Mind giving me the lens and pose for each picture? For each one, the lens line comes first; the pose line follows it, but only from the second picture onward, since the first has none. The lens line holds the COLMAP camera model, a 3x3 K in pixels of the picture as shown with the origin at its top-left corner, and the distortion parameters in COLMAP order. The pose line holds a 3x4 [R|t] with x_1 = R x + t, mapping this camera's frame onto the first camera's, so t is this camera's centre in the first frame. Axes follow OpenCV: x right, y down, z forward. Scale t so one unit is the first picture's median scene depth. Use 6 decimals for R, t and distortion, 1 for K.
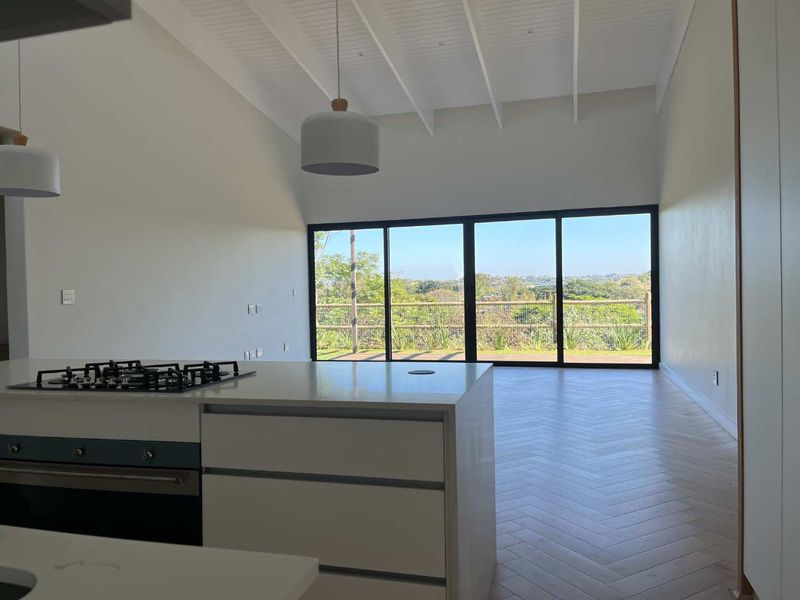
lens RADIAL K [[602.3, 0, 404.4], [0, 602.3, 303.8], [0, 0, 1]] dist [0.044784, -0.034666]
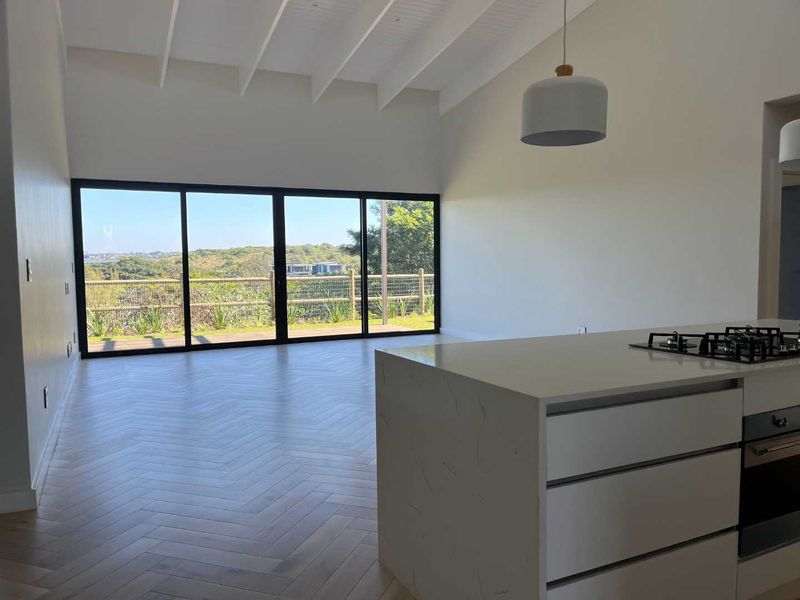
lens RADIAL K [[602.3, 0, 398.1], [0, 602.3, 294.9], [0, 0, 1]] dist [0.044784, -0.034666]
pose [[0.748413, -0.024880, 0.662766, -0.423041], [0.010769, 0.999620, 0.025365, 0.001551], [-0.663145, -0.011846, 0.748397, 0.170827]]
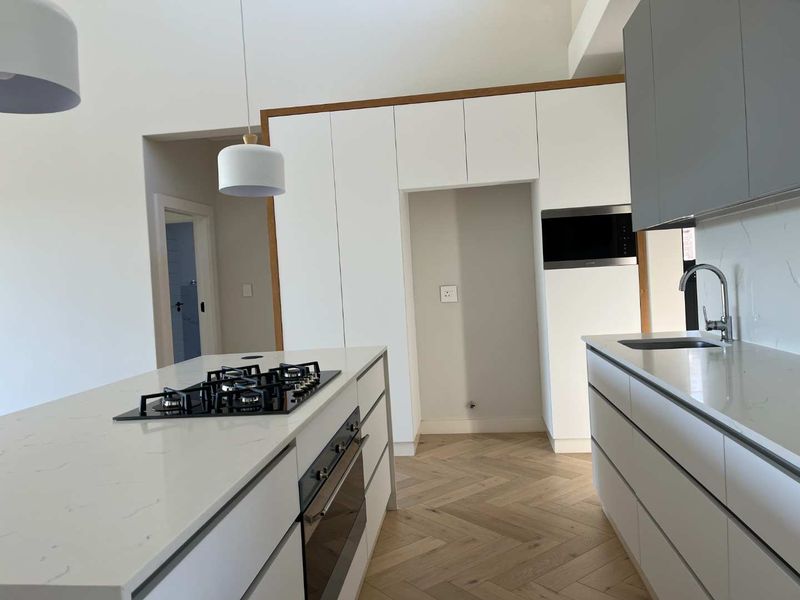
lens RADIAL K [[602.3, 0, 400.9], [0, 602.3, 298.7], [0, 0, 1]] dist [0.044784, -0.034666]
pose [[-0.148091, -0.000791, 0.988973, -0.362776], [0.072745, 0.997282, 0.011691, -0.001048], [-0.986295, 0.073674, -0.147631, 0.247501]]
